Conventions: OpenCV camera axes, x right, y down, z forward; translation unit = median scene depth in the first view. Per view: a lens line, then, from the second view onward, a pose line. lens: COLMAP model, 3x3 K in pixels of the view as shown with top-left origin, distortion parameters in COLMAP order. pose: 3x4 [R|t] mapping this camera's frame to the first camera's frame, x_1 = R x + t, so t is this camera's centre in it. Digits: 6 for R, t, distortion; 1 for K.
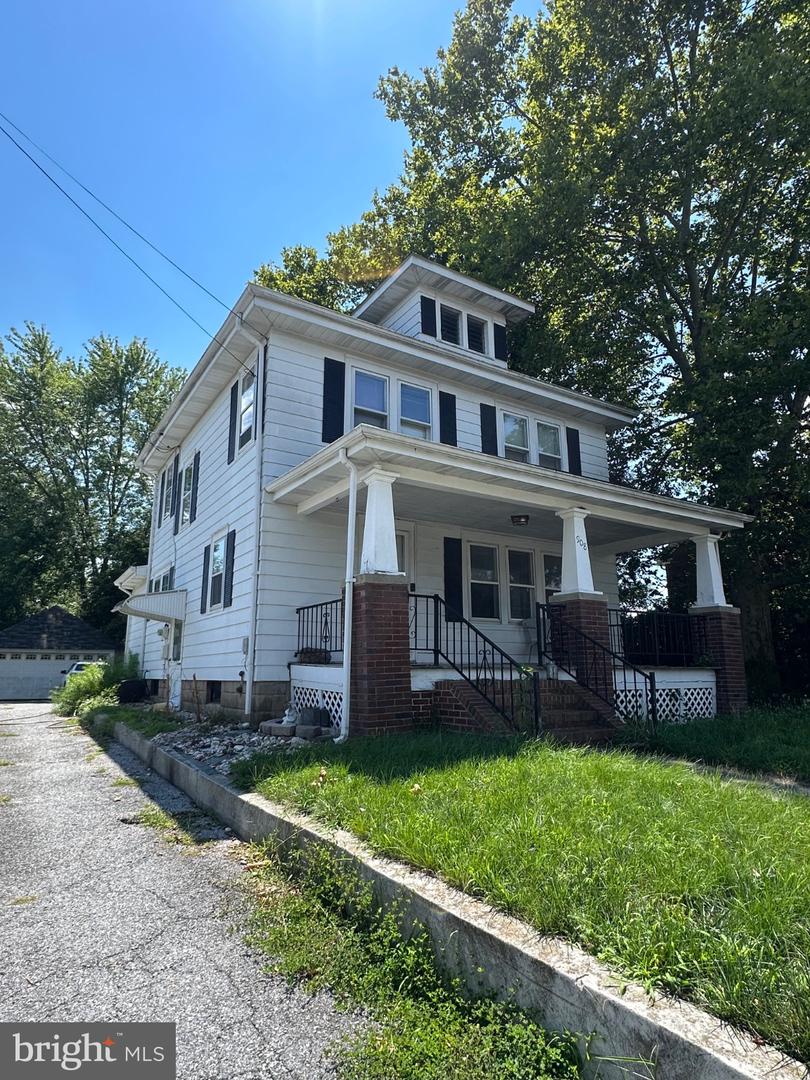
lens RADIAL K [[626.0, 0, 402.6], [0, 626.0, 533.1], [0, 0, 1]] dist [0.000736, 0.000085]
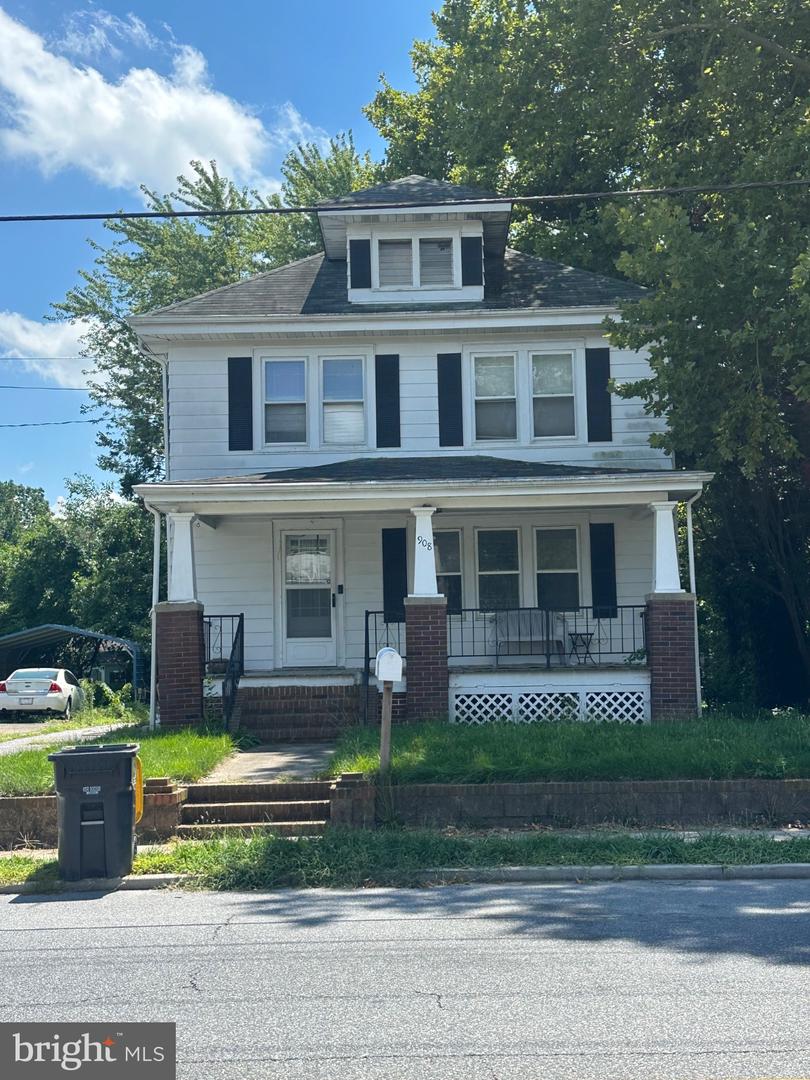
lens RADIAL K [[1418.7, 0, 401.6], [0, 1418.7, 548.1], [0, 0, 1]] dist [0.133989, 0.000000]
pose [[0.839586, -0.062654, -0.539601, 1.239002], [0.136700, 0.985729, 0.098243, -0.169623], [0.525745, -0.156247, 0.836169, -0.716322]]
